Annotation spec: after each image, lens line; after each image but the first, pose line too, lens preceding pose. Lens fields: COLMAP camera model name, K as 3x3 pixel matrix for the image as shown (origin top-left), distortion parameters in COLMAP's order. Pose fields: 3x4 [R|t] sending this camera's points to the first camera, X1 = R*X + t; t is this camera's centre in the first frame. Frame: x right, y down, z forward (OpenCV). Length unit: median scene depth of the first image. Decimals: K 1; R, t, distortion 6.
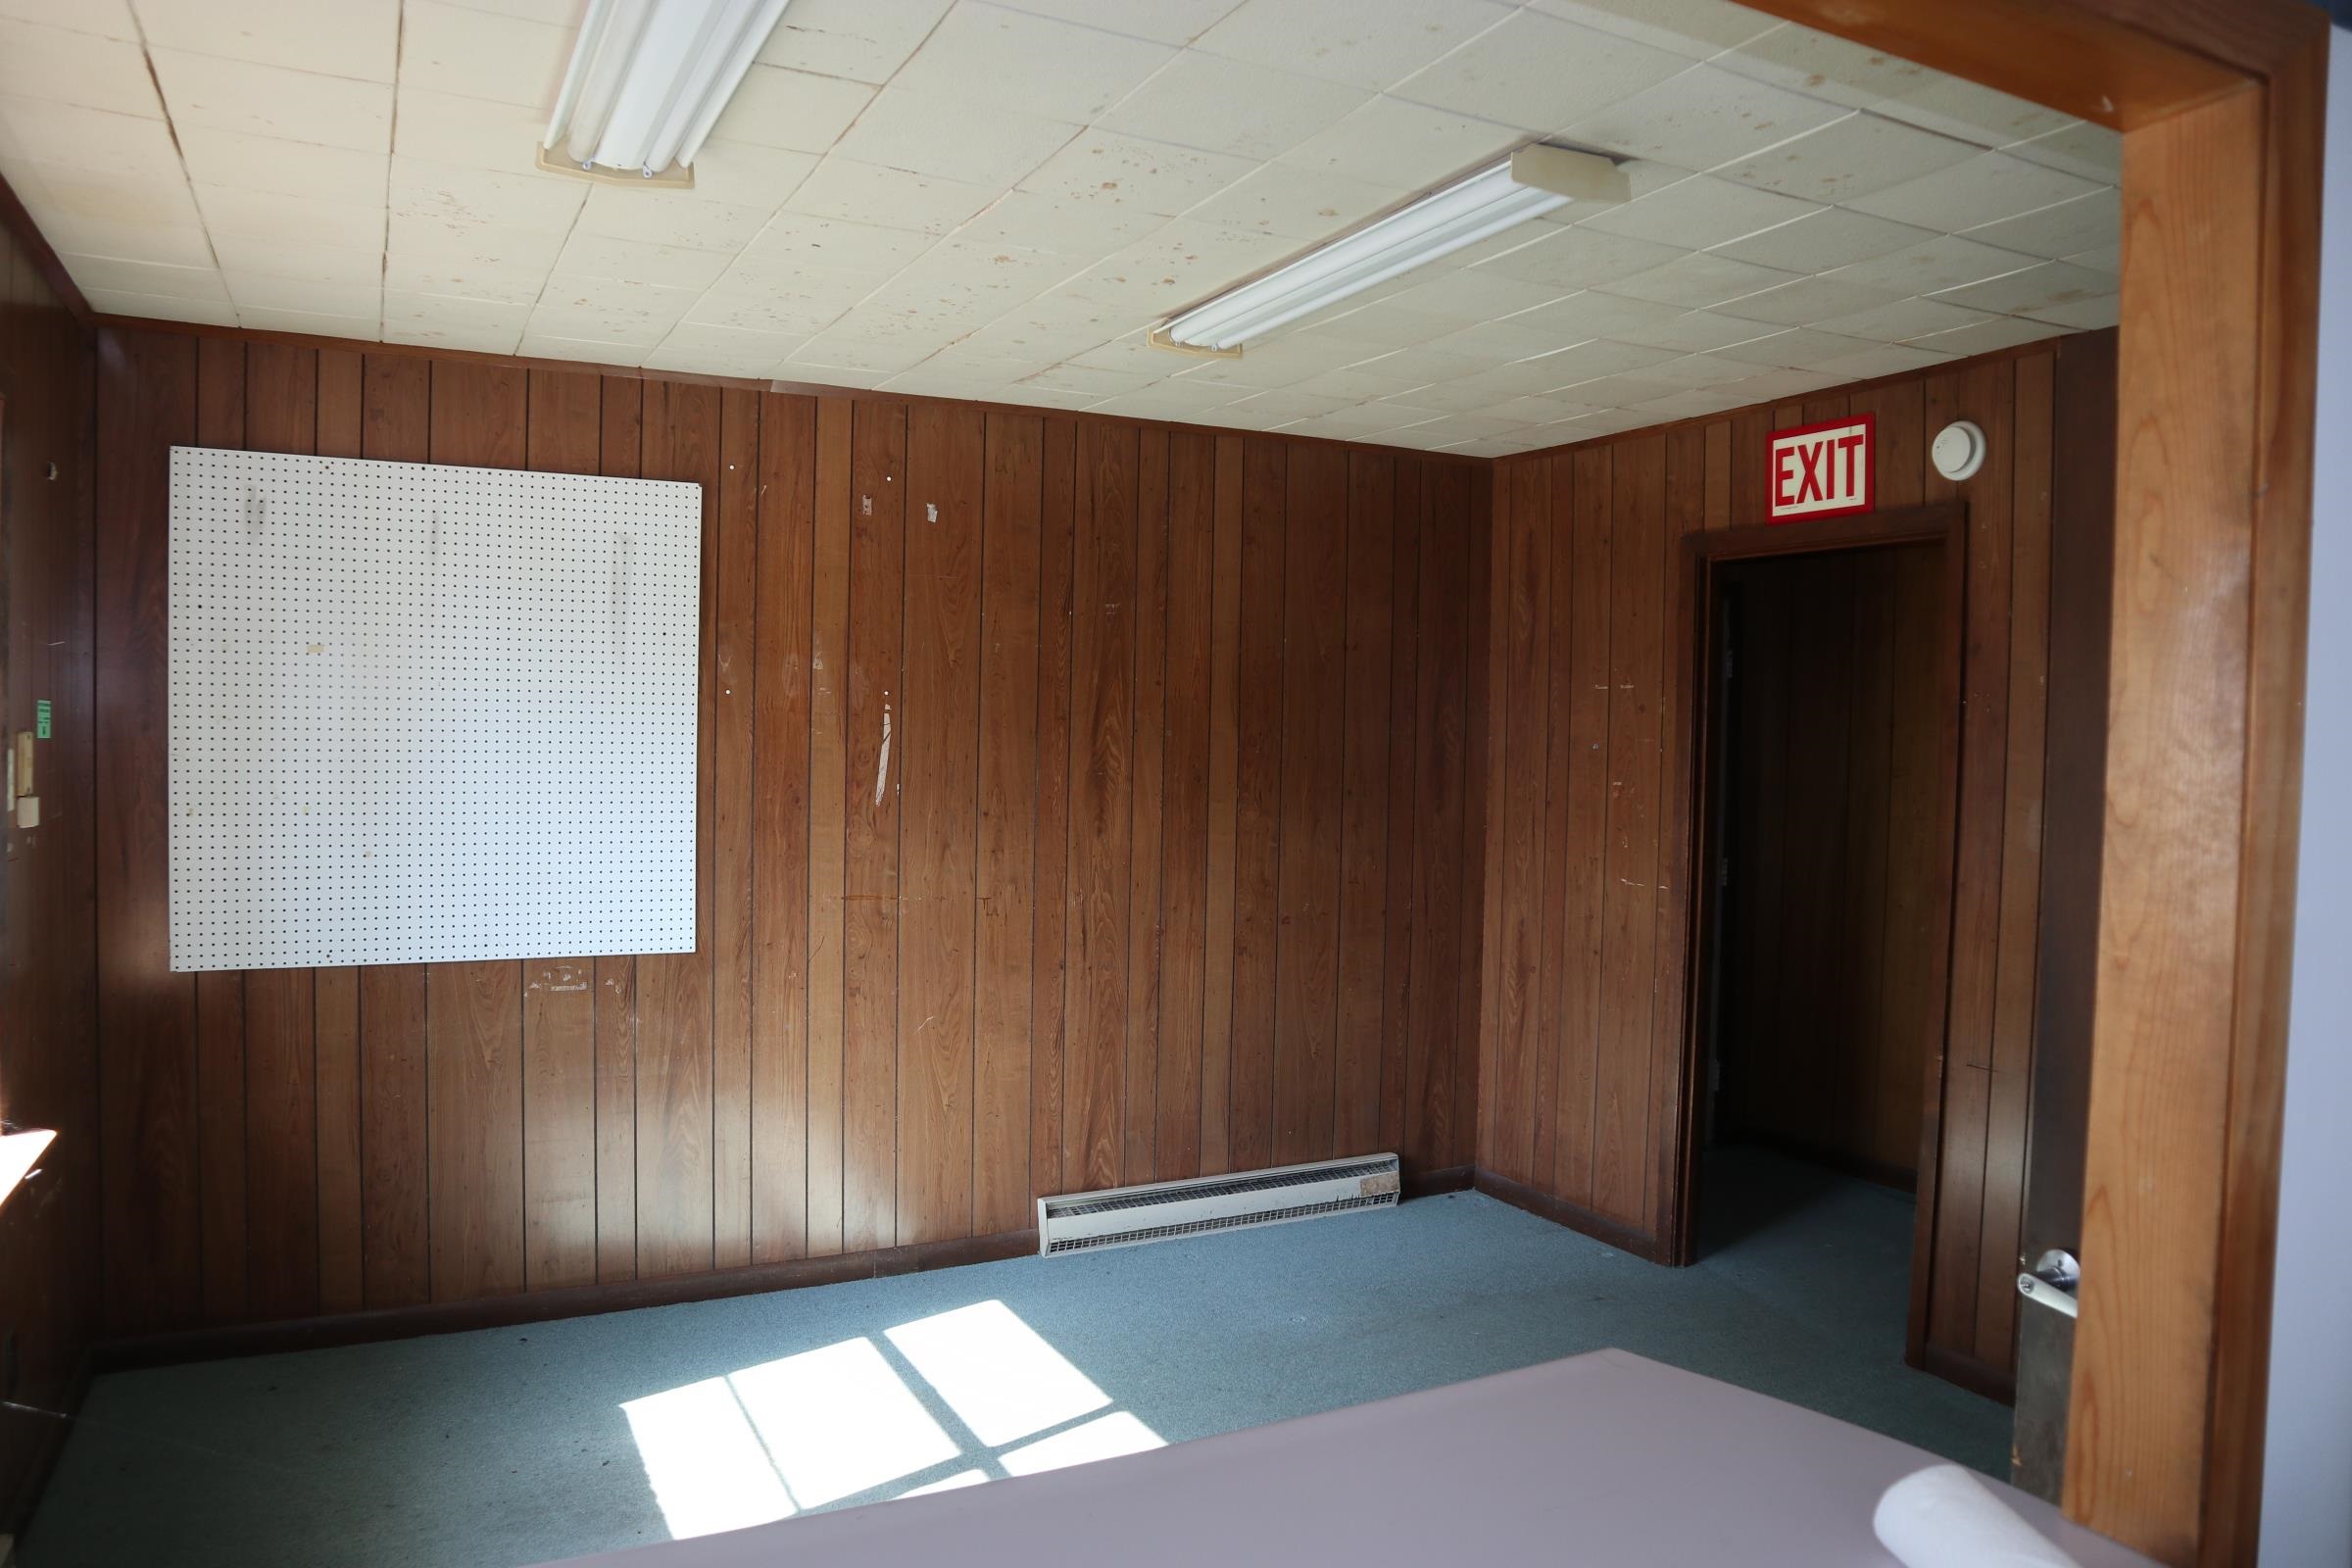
lens RADIAL K [[1643.7, 0, 1176.0], [0, 1643.7, 788.3], [0, 0, 1]] dist [-0.093436, 0.030344]
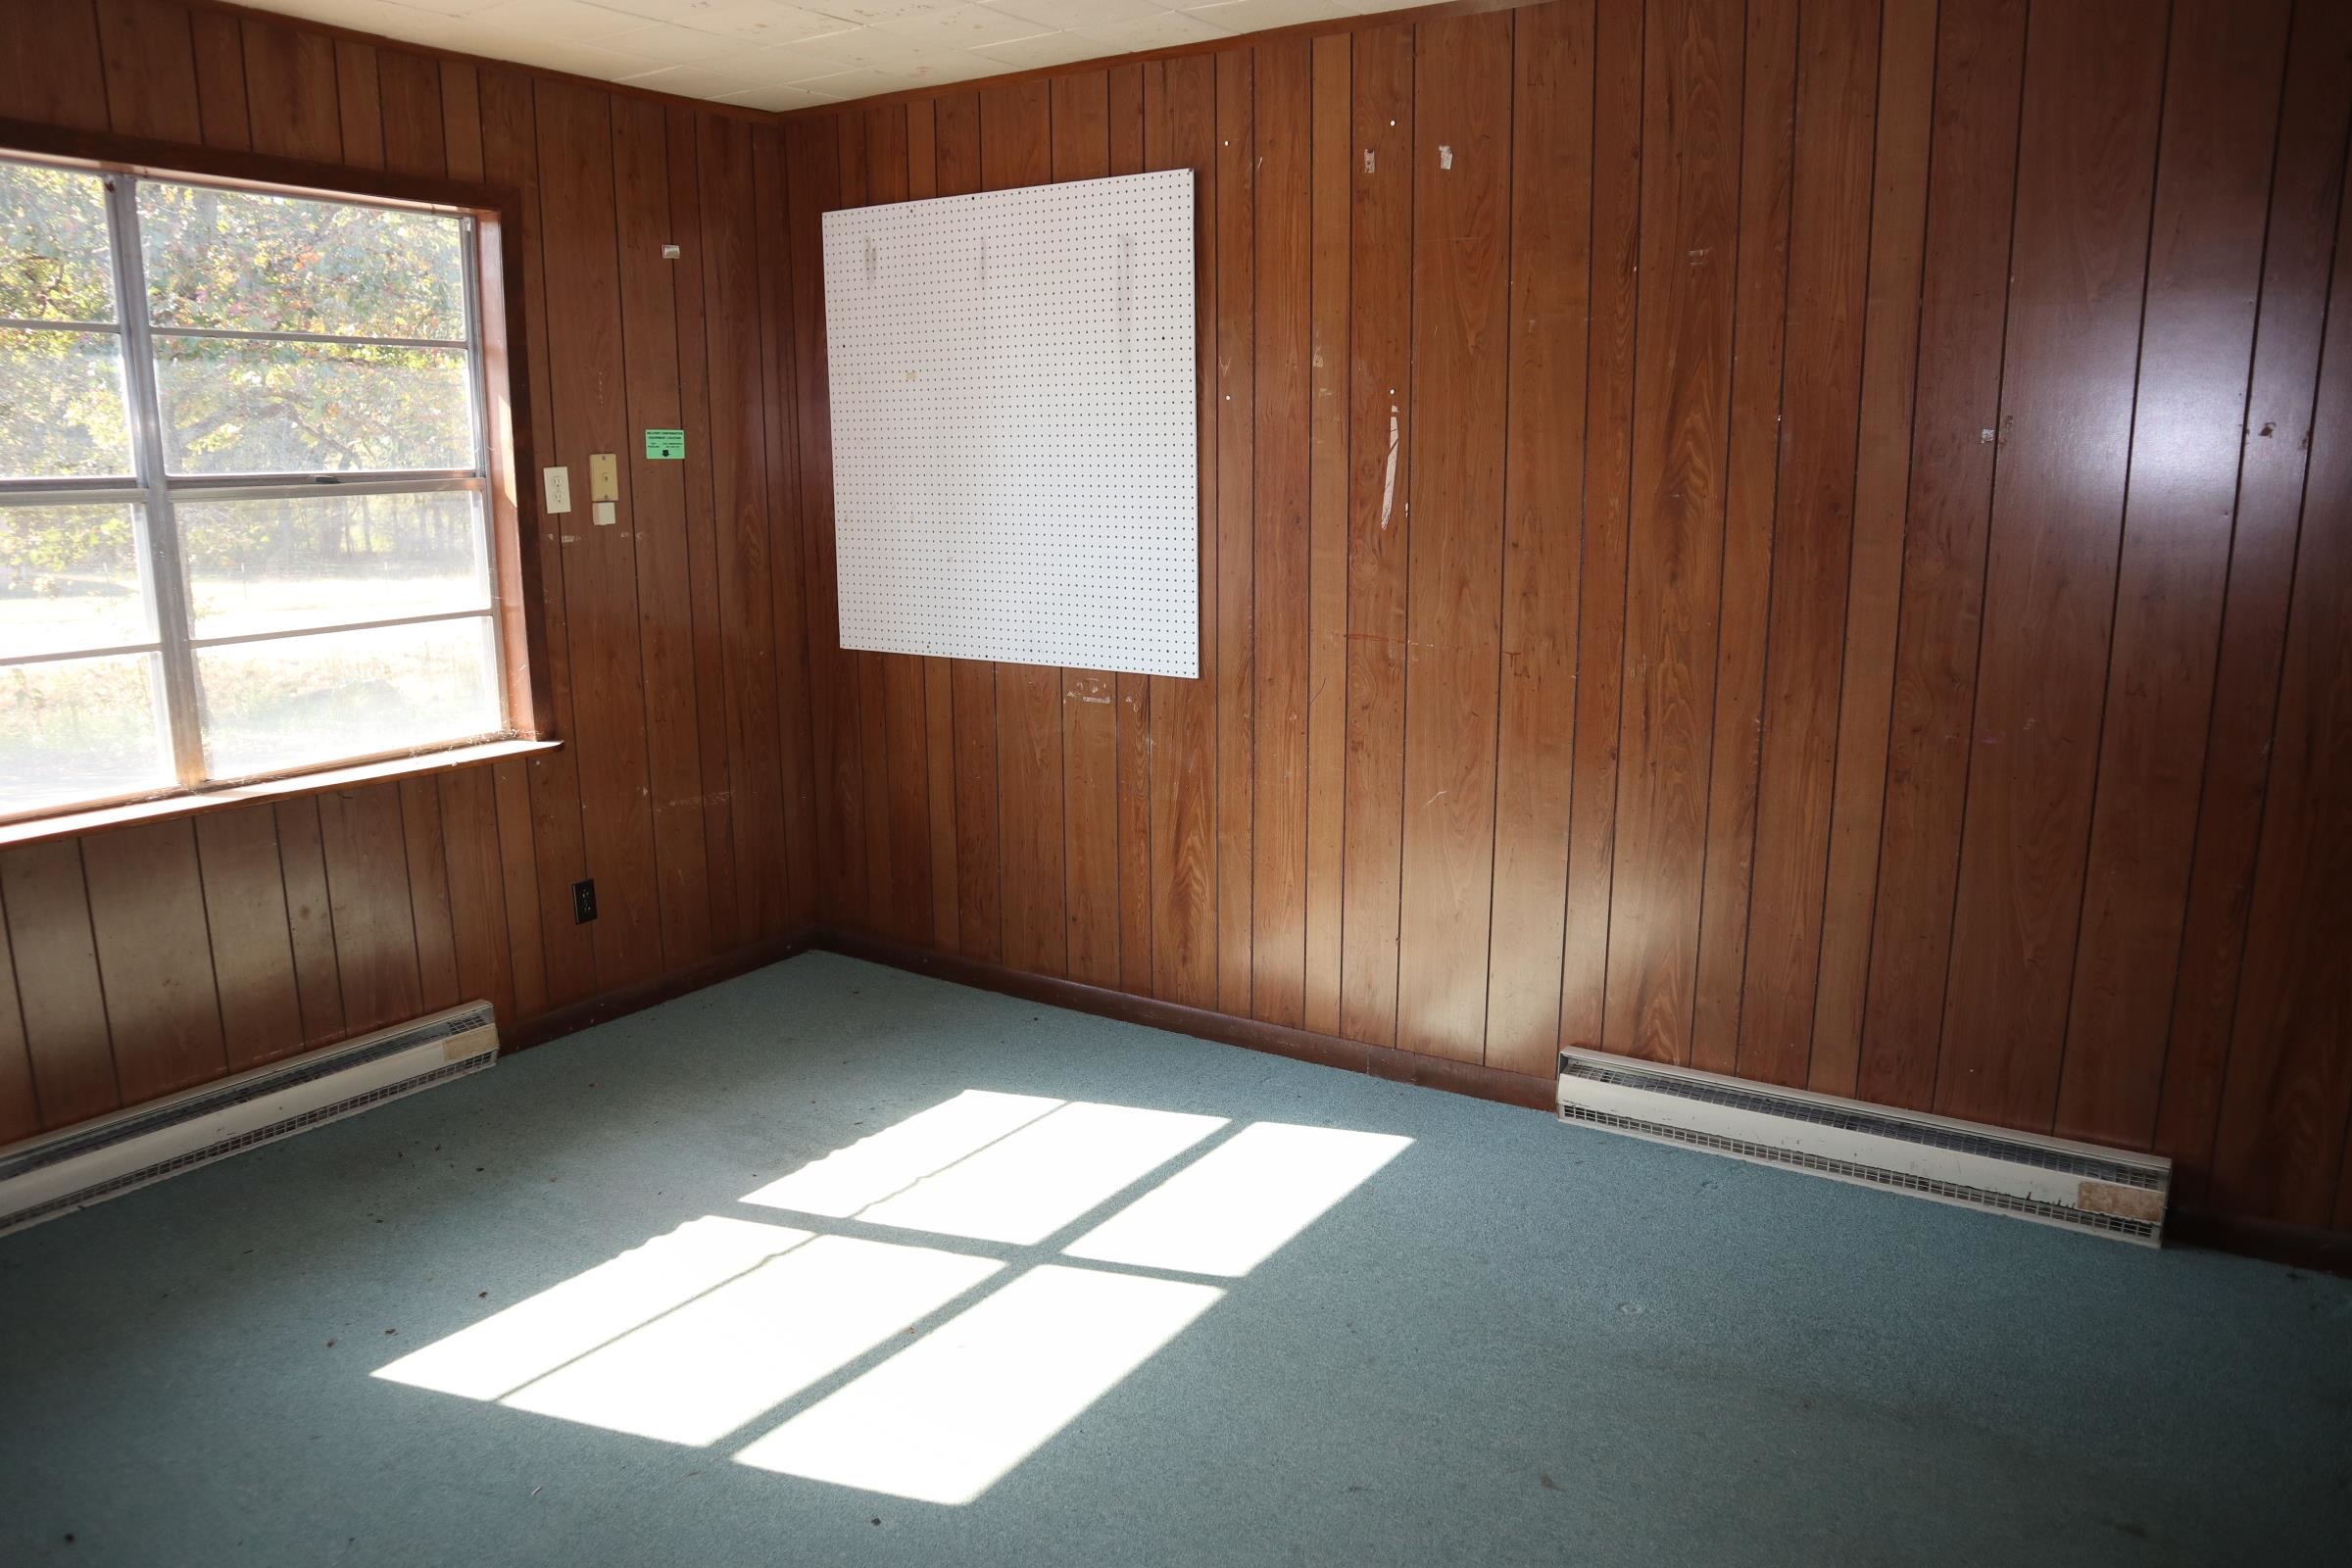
lens RADIAL K [[1643.7, 0, 1176.0], [0, 1643.7, 772.1], [0, 0, 1]] dist [-0.093436, 0.030344]
pose [[0.495197, 0.147967, -0.856087, 0.498773], [-0.022784, 0.987263, 0.157460, 0.003757], [0.868482, -0.058469, 0.492261, 0.489641]]
